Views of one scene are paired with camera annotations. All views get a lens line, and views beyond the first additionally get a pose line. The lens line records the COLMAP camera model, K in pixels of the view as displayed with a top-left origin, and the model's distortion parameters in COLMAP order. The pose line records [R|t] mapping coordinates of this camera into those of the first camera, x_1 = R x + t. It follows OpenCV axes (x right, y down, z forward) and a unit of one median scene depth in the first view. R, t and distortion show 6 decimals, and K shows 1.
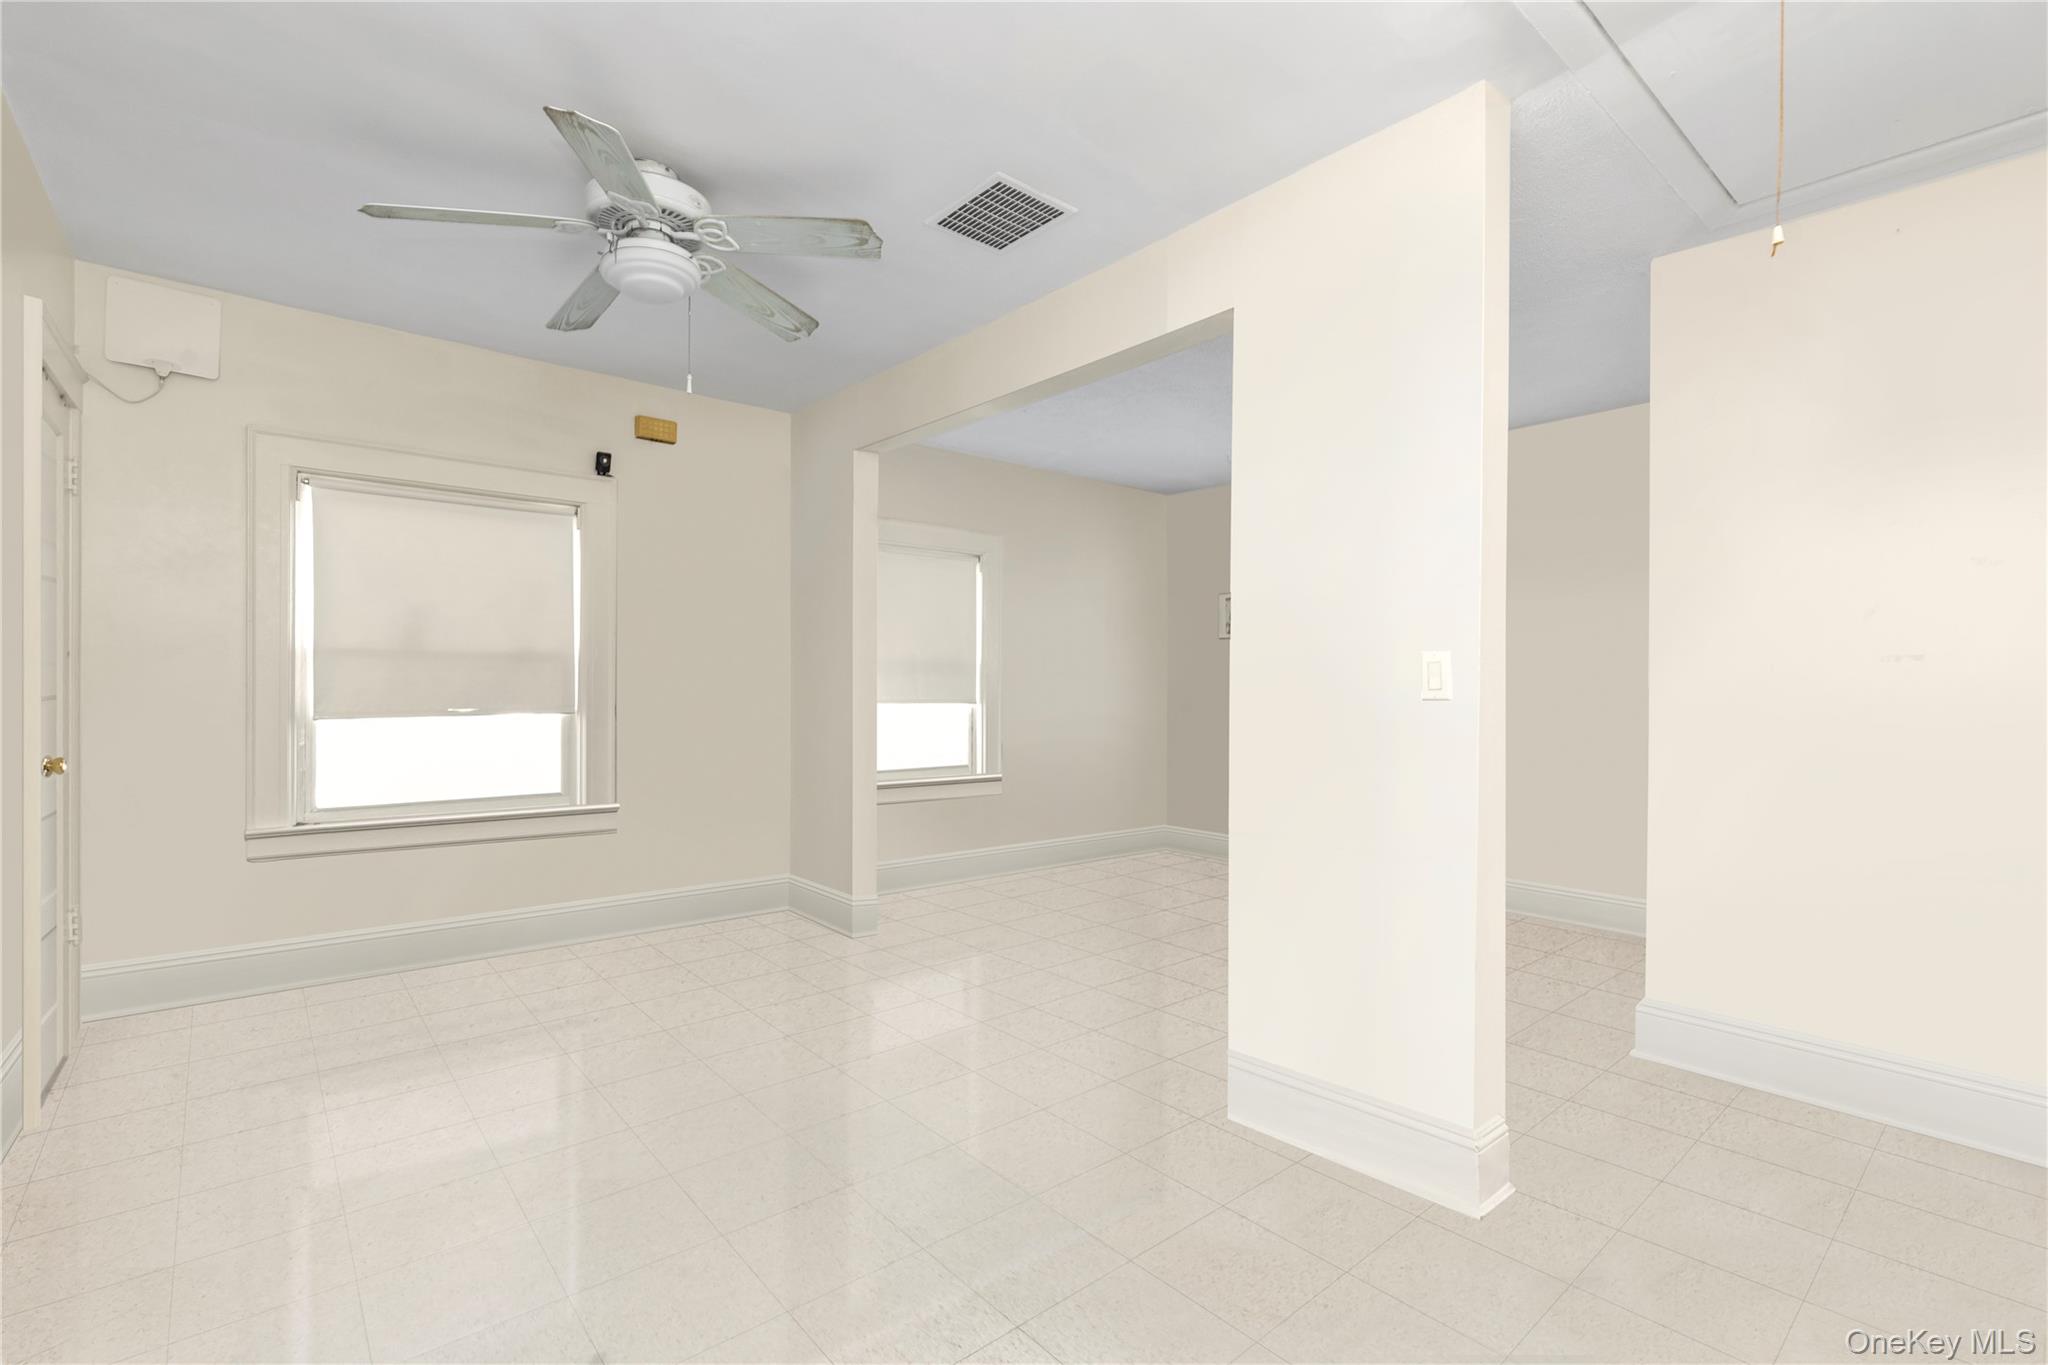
lens RADIAL K [[904.3, 0, 1015.9], [0, 904.3, 694.2], [0, 0, 1]] dist [-0.005301, -0.000407]
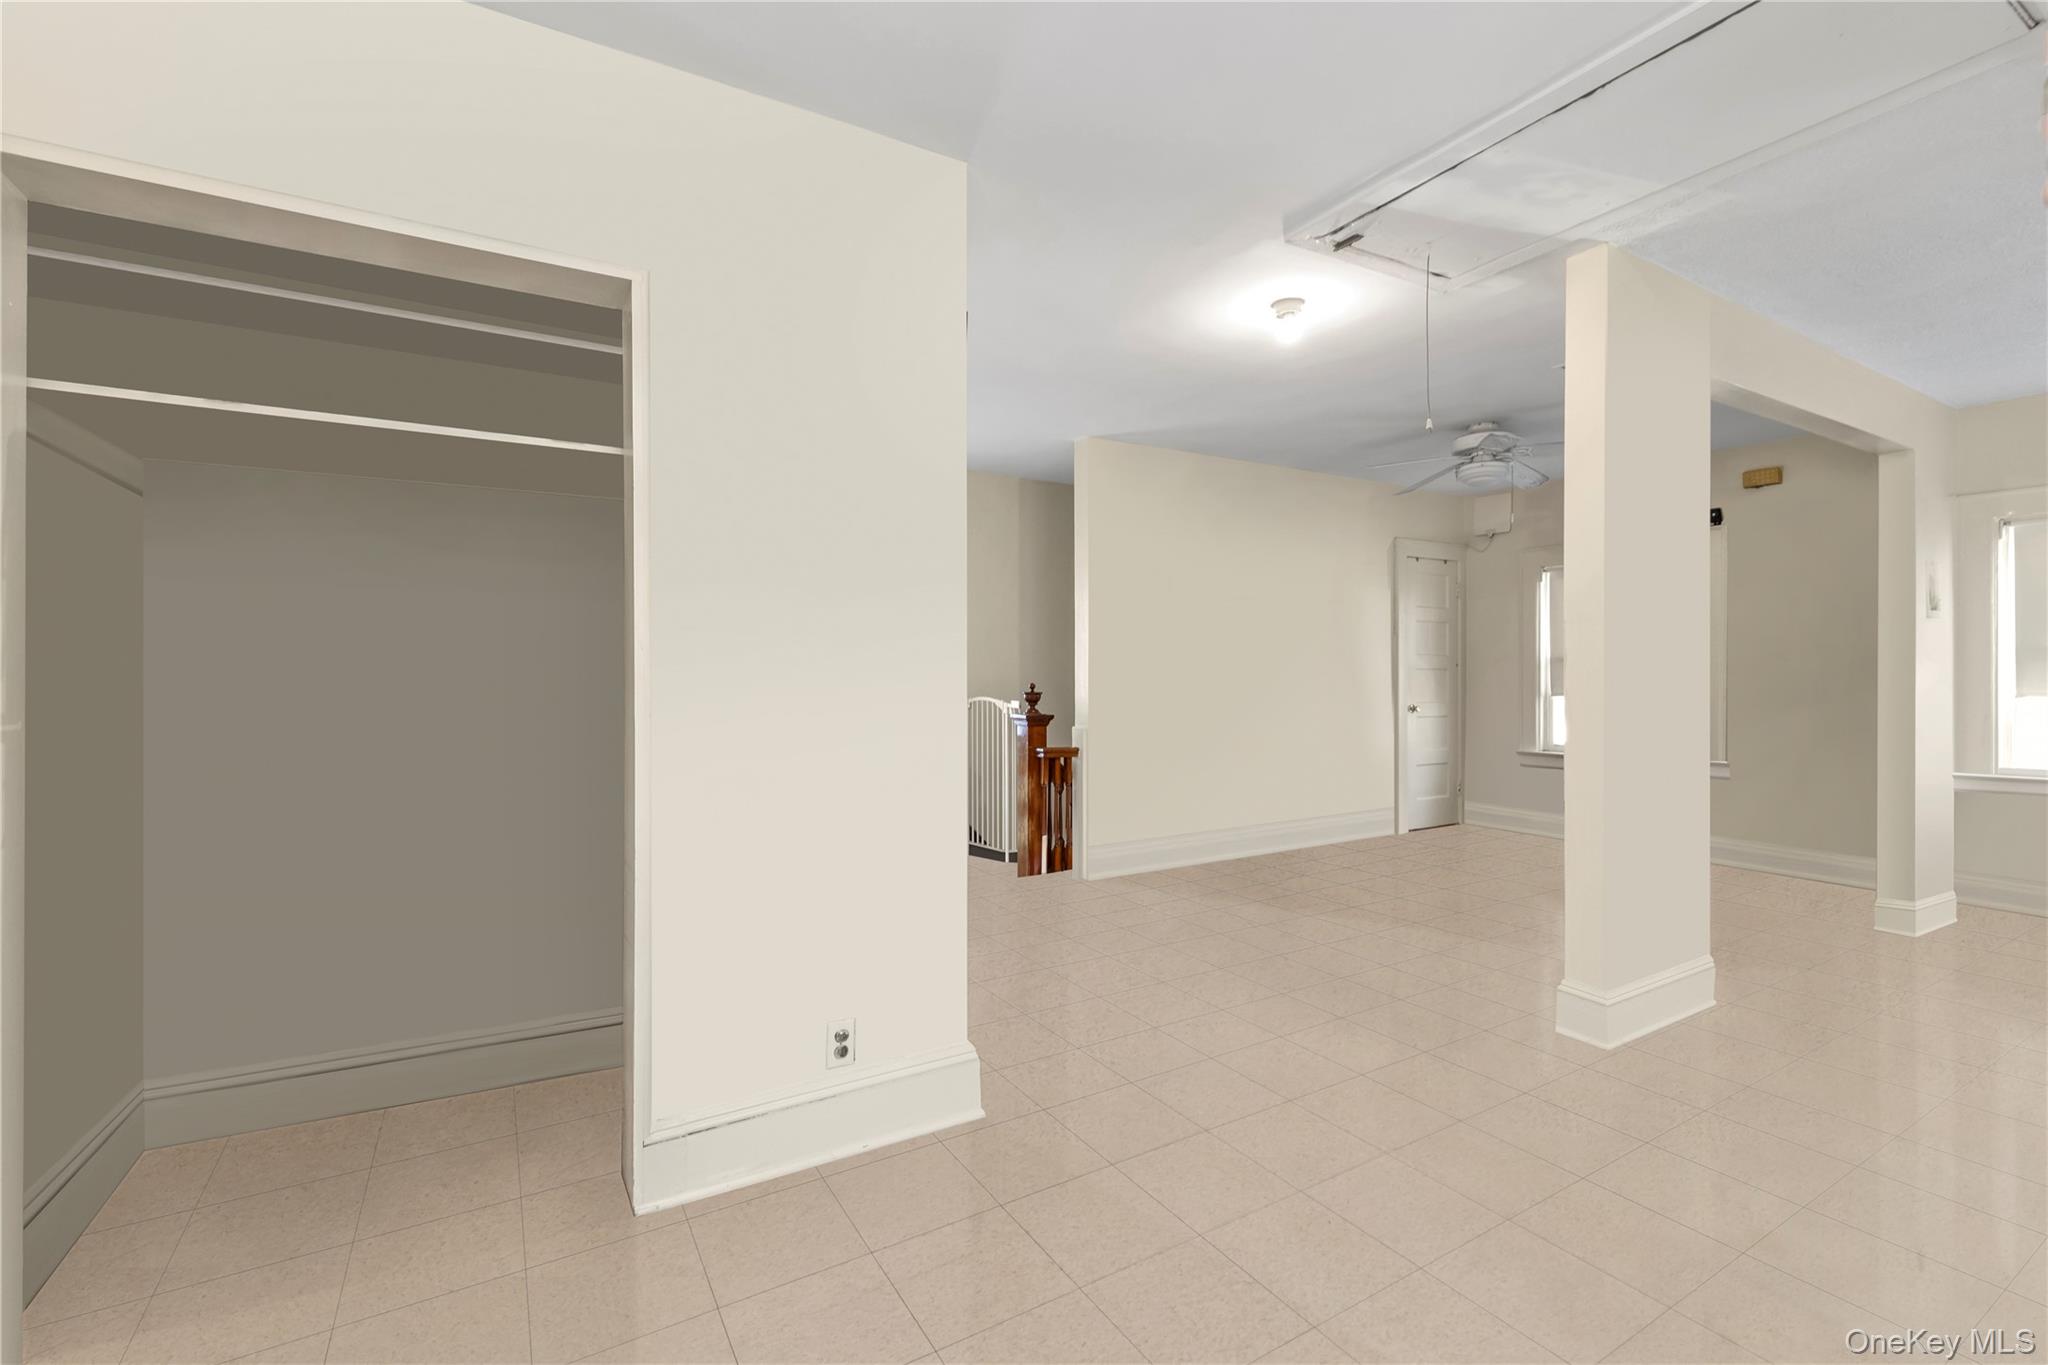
lens RADIAL K [[904.3, 0, 1006.5], [0, 904.3, 681.0], [0, 0, 1]] dist [-0.005301, -0.000407]
pose [[-0.179119, -0.001318, -0.983827, 1.285011], [-0.011921, 0.999929, 0.000831, 0.008124], [0.983755, 0.011877, -0.179122, 0.219623]]
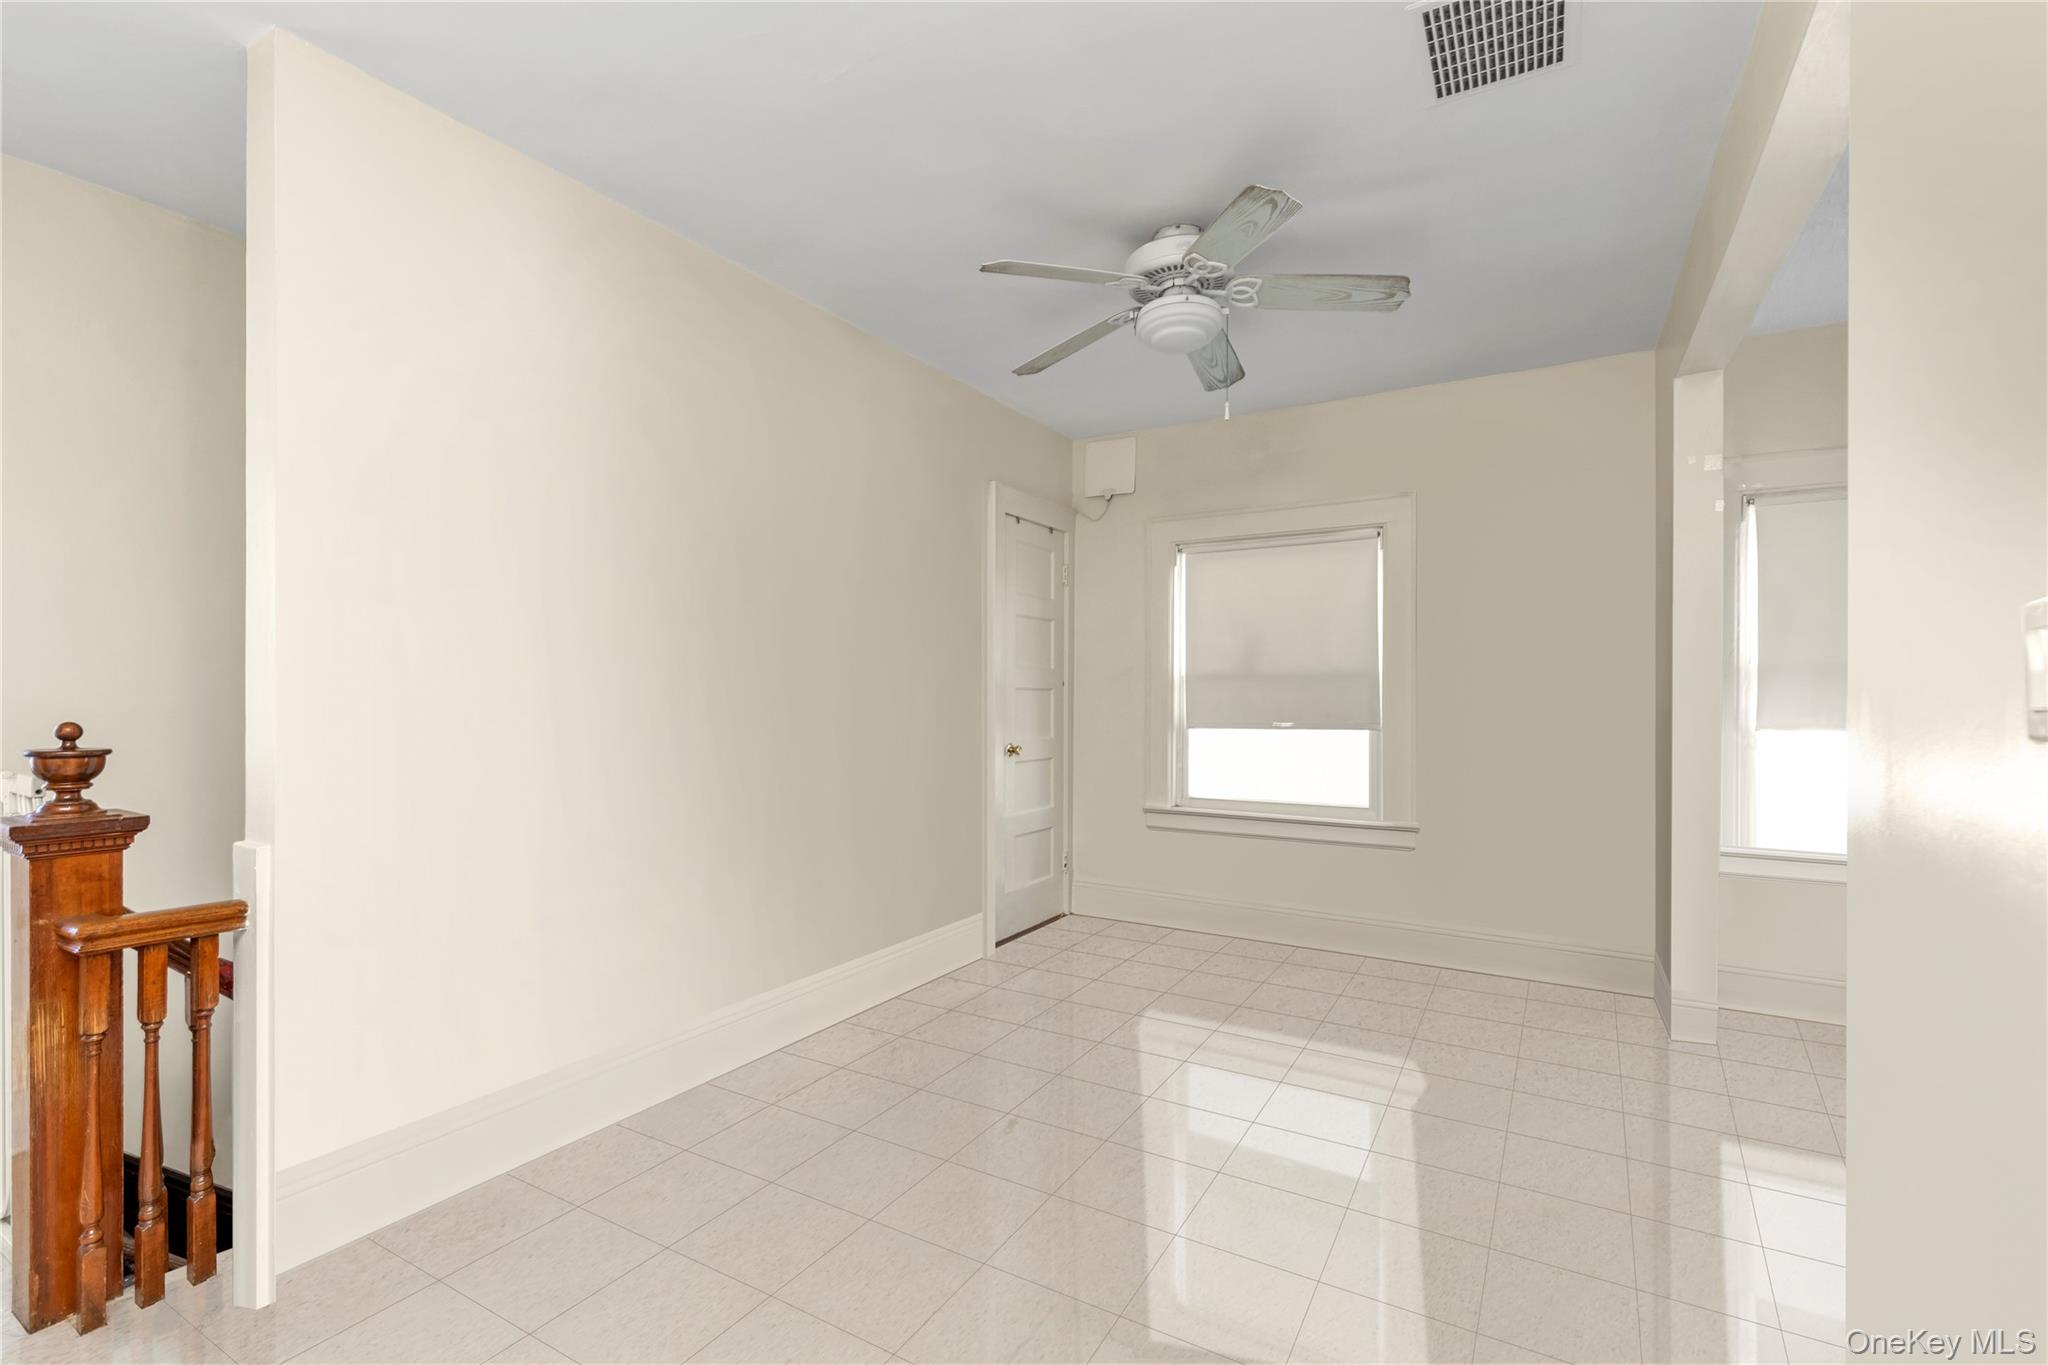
lens RADIAL K [[904.3, 0, 1011.5], [0, 904.3, 689.3], [0, 0, 1]] dist [-0.005301, -0.000407]
pose [[0.324299, -0.016705, -0.945807, 0.400064], [-0.008578, 0.999751, -0.020600, -0.000319], [0.945916, 0.014794, 0.324075, 0.326332]]
